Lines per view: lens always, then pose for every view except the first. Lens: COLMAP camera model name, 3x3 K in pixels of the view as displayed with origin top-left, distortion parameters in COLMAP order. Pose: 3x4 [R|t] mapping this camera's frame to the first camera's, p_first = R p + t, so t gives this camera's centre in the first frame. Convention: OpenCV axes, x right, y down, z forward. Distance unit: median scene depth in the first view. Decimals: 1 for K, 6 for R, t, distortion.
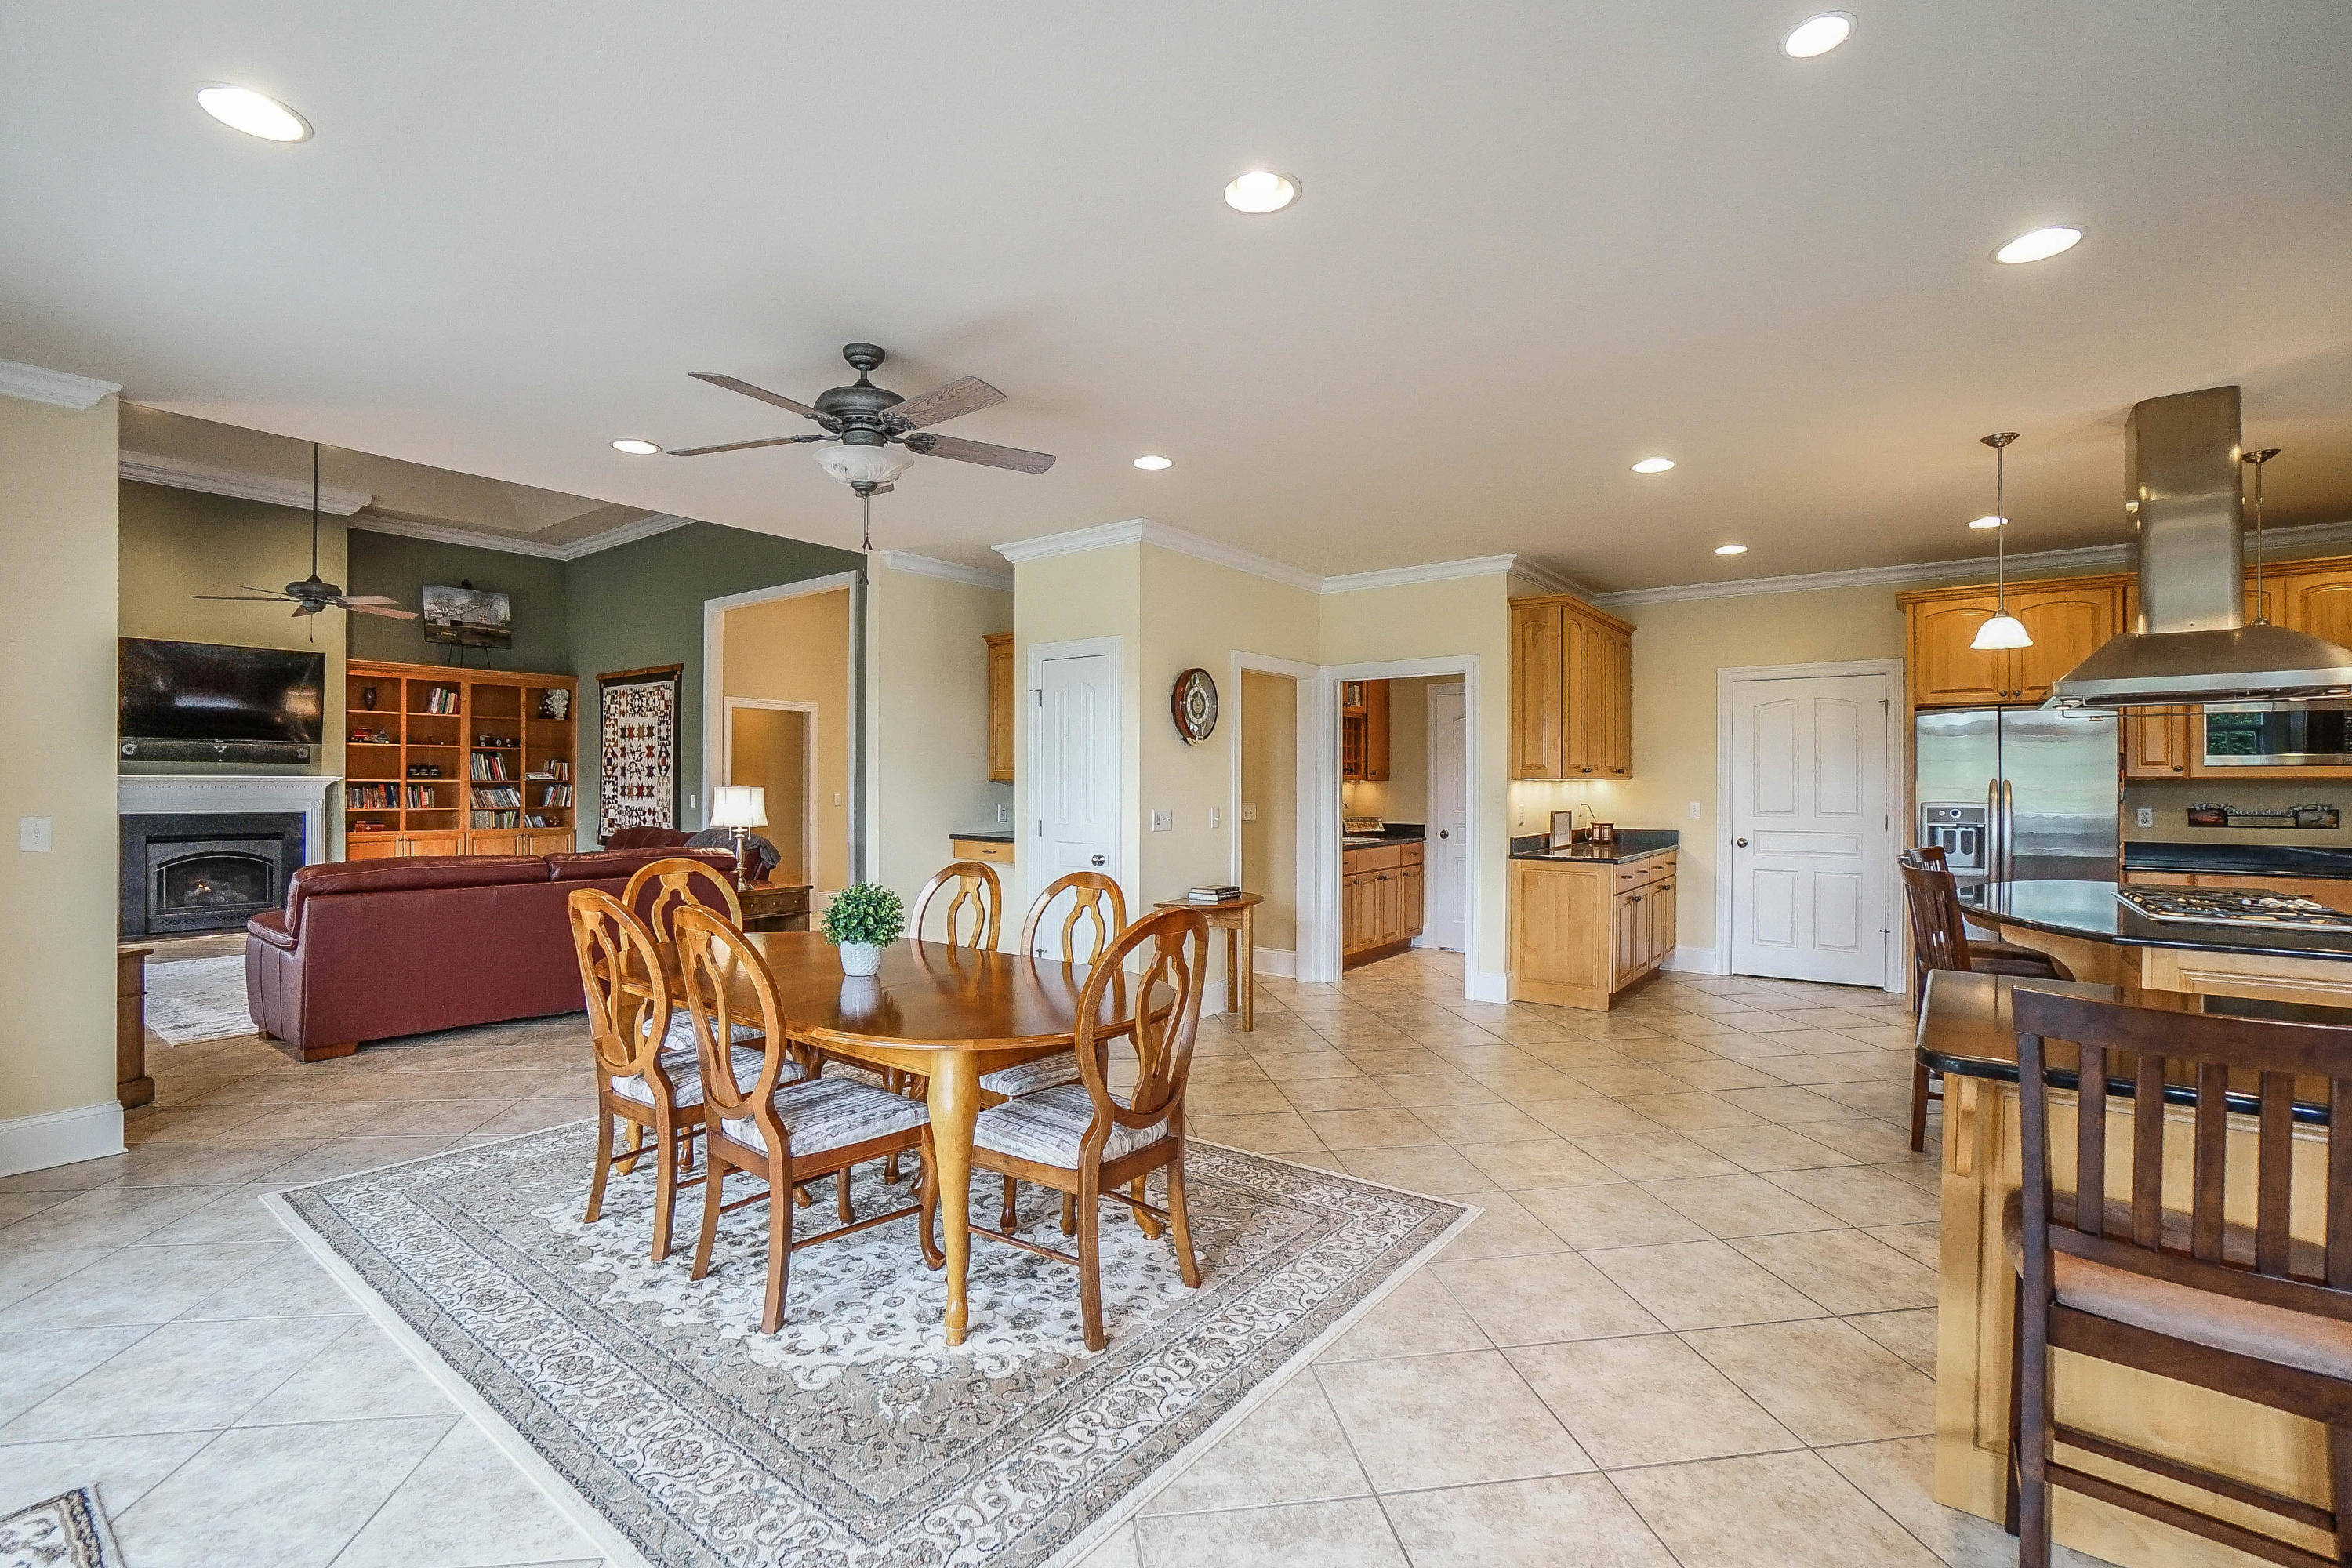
lens RADIAL K [[1051.8, 0, 1153.0], [0, 1051.8, 784.4], [0, 0, 1]] dist [-0.046360, 0.012892]
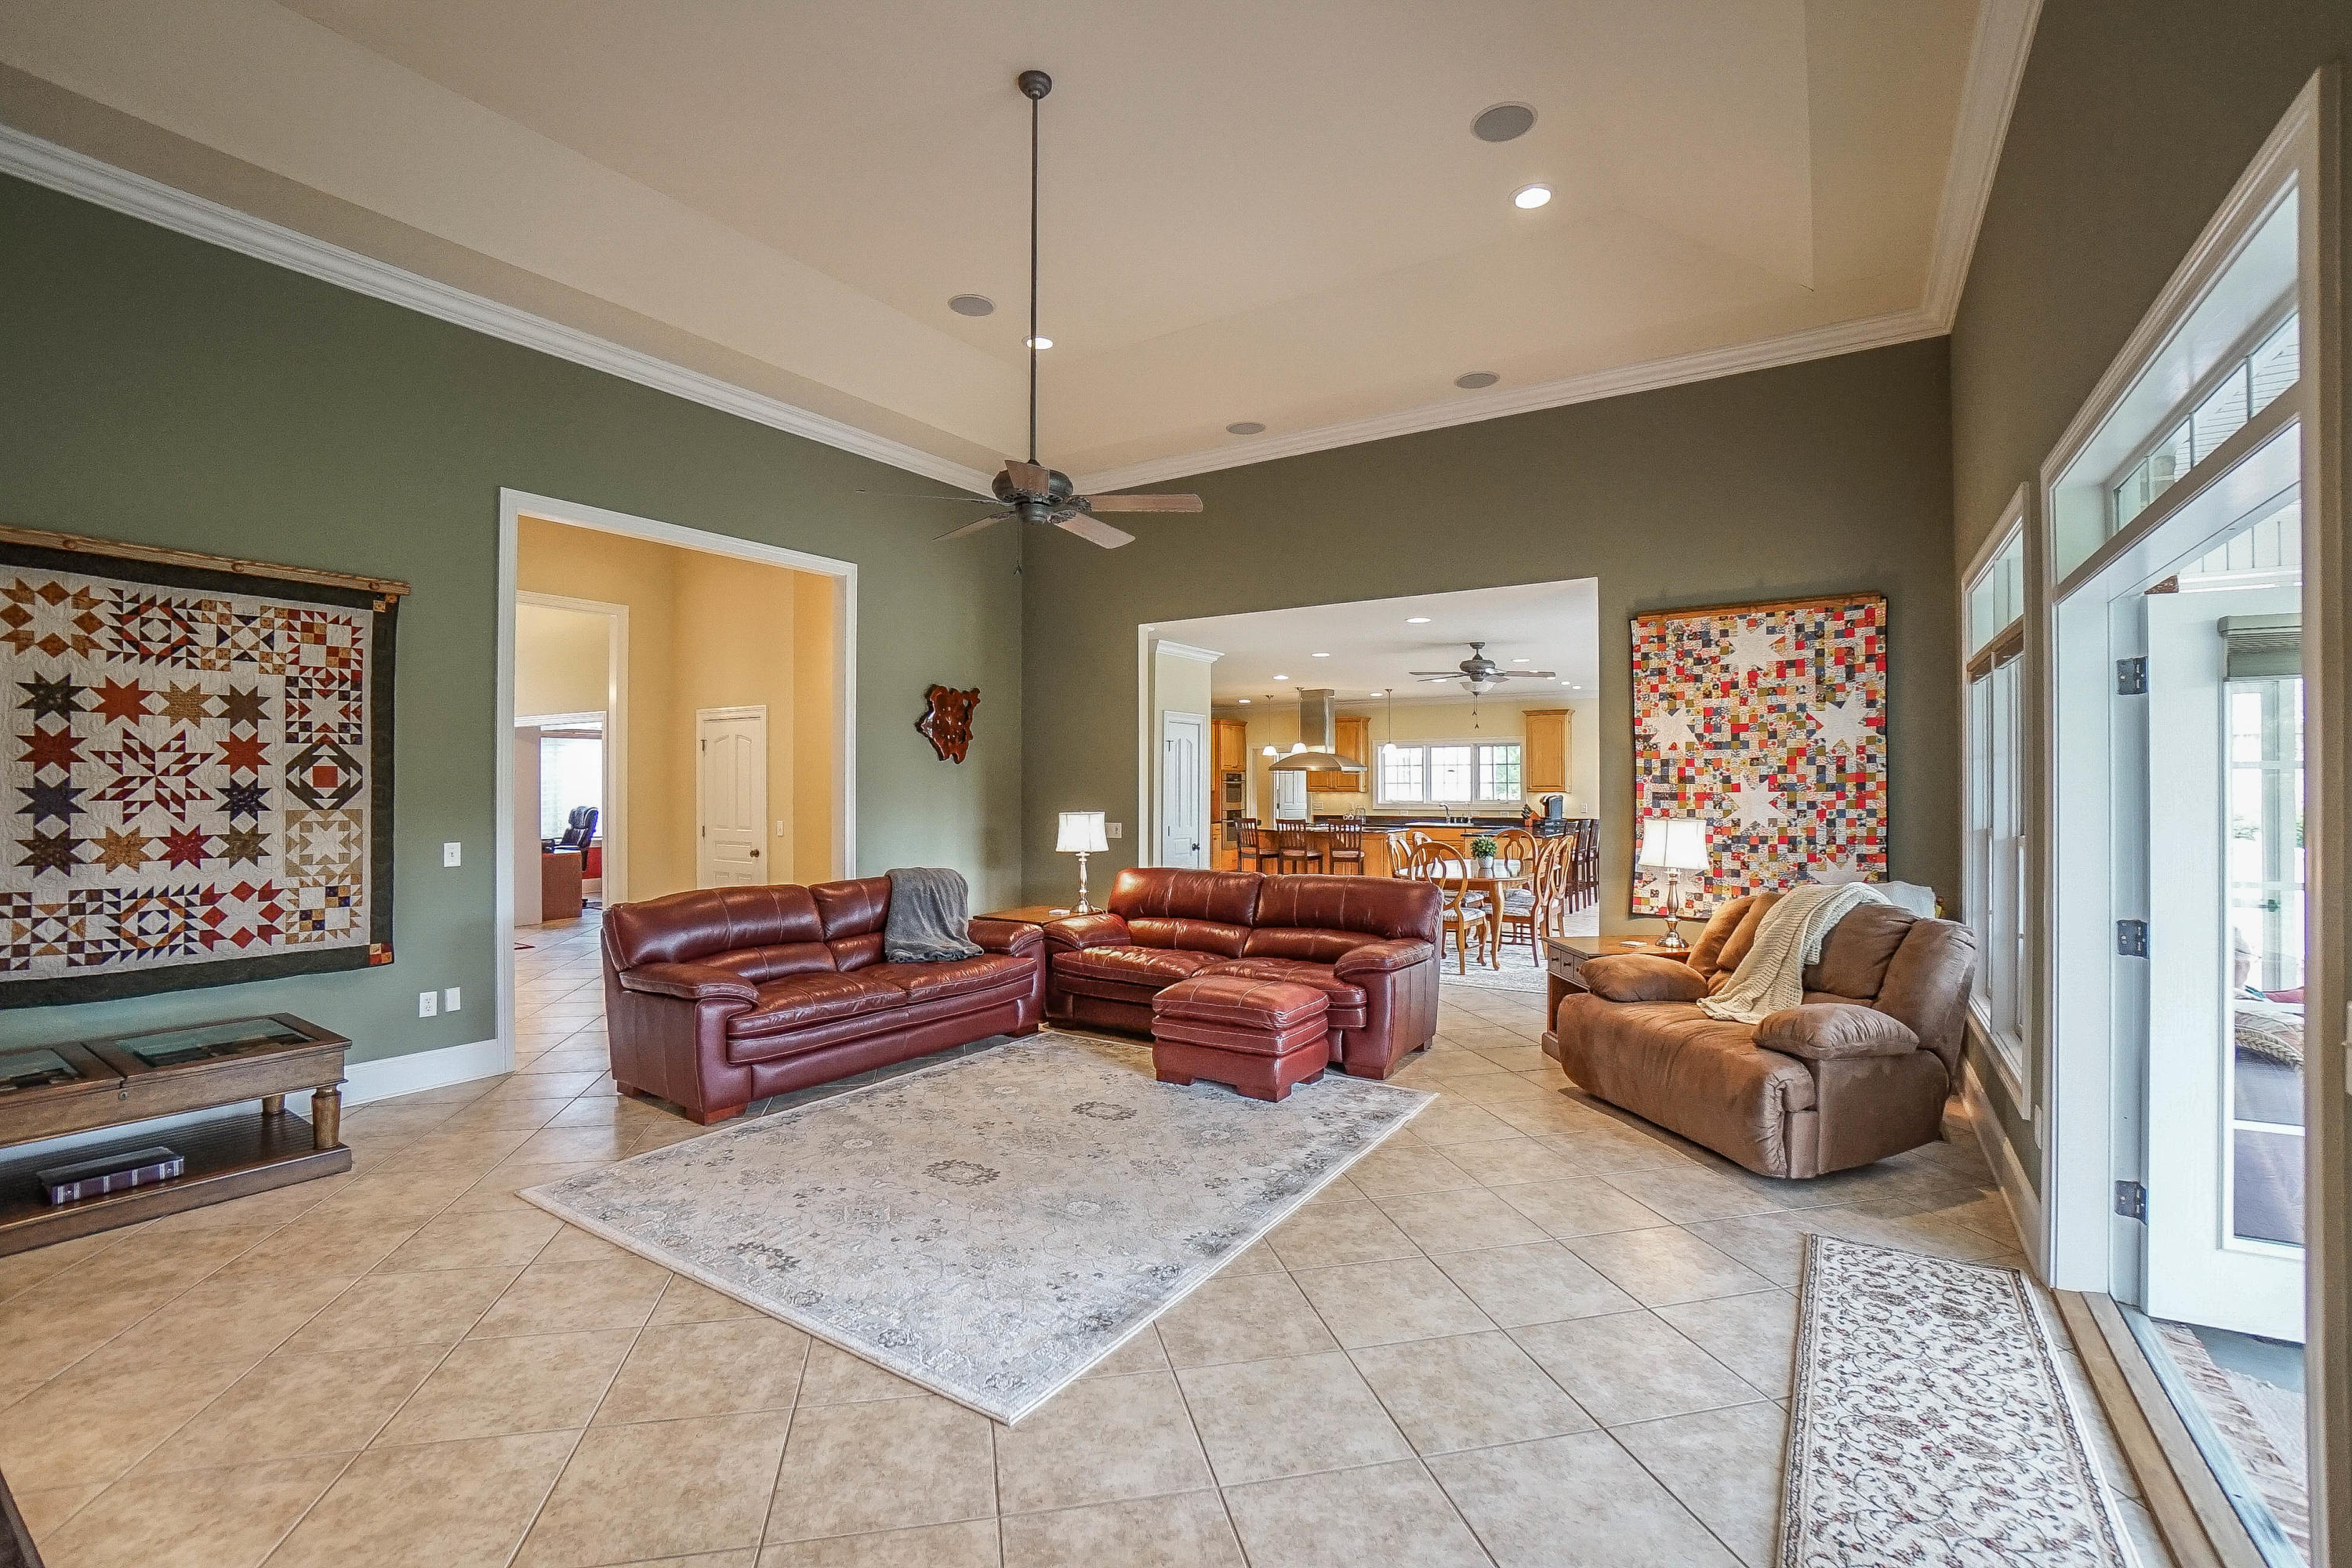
lens RADIAL K [[1051.8, 0, 1181.3], [0, 1051.8, 784.6], [0, 0, 1]] dist [-0.046360, 0.012892]
pose [[-0.104004, -0.005477, 0.994562, -1.338525], [0.002299, 0.999981, 0.005747, -0.028597], [-0.994574, 0.002884, -0.103990, 0.935074]]
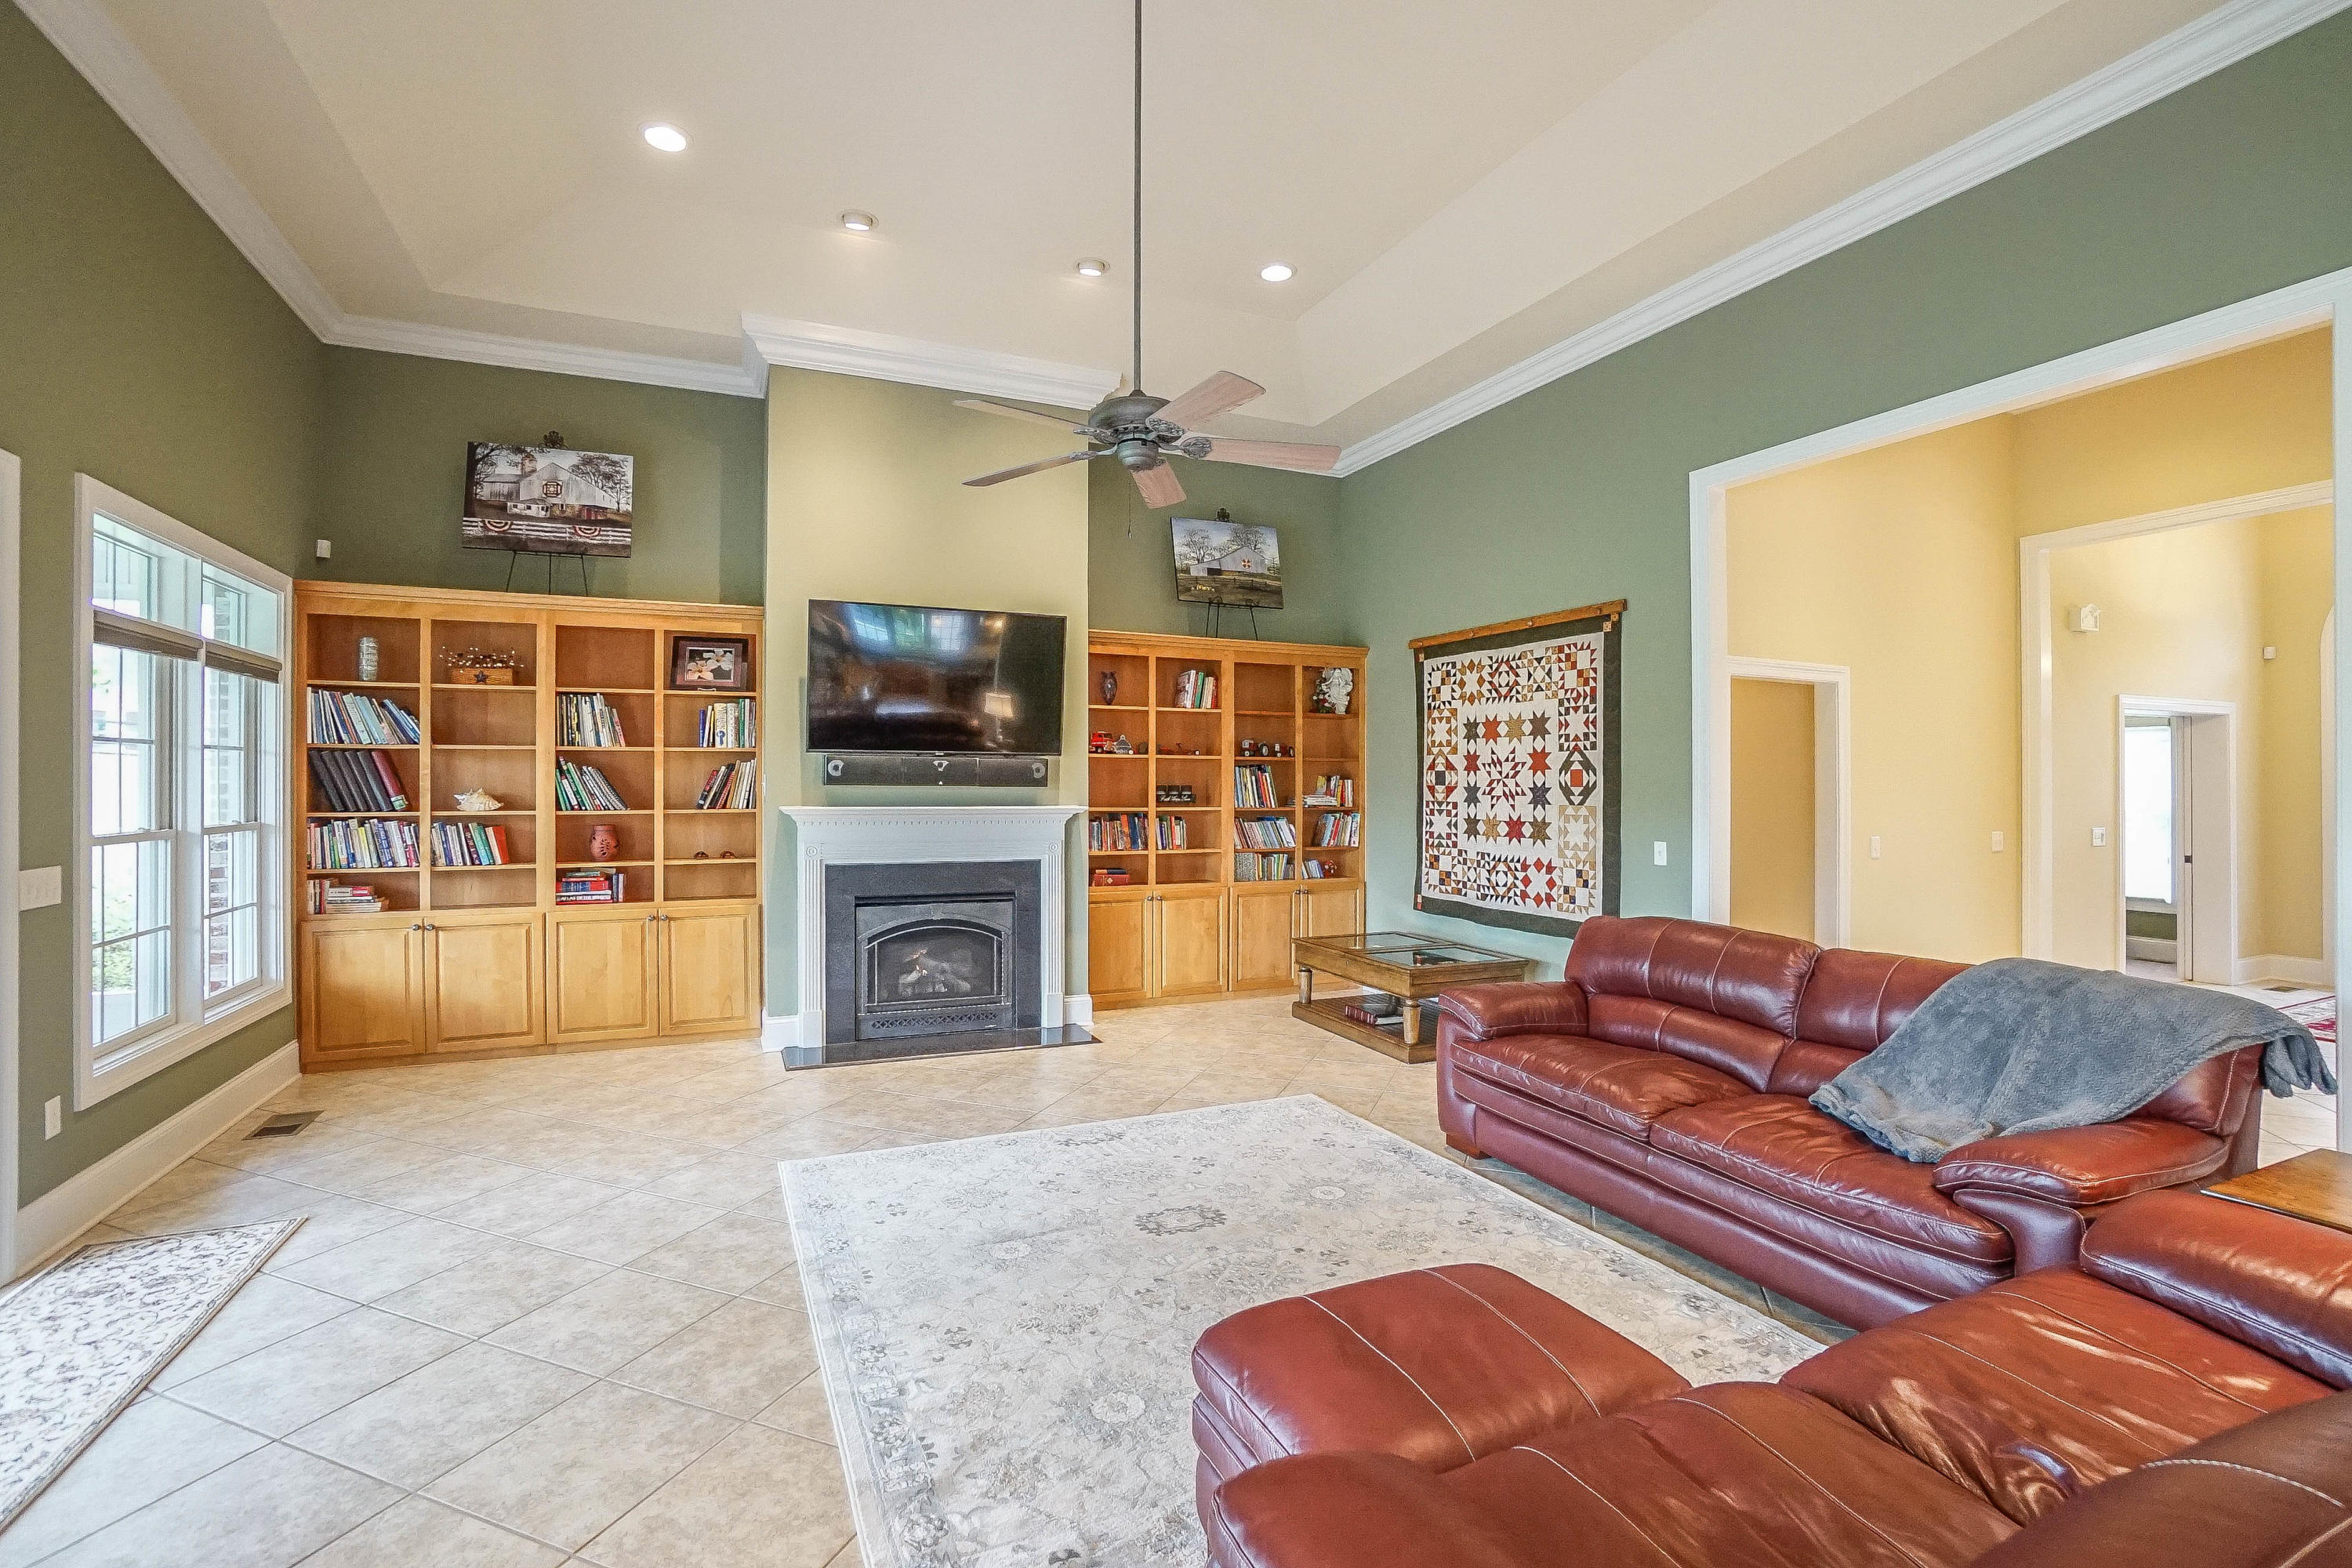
lens RADIAL K [[1051.8, 0, 1156.6], [0, 1051.8, 787.2], [0, 0, 1]] dist [-0.046360, 0.012892]
pose [[0.881387, -0.003352, -0.472383, -0.563587], [0.001502, 0.999990, -0.004293, -0.021414], [0.472392, 0.003074, 0.881383, 0.559830]]
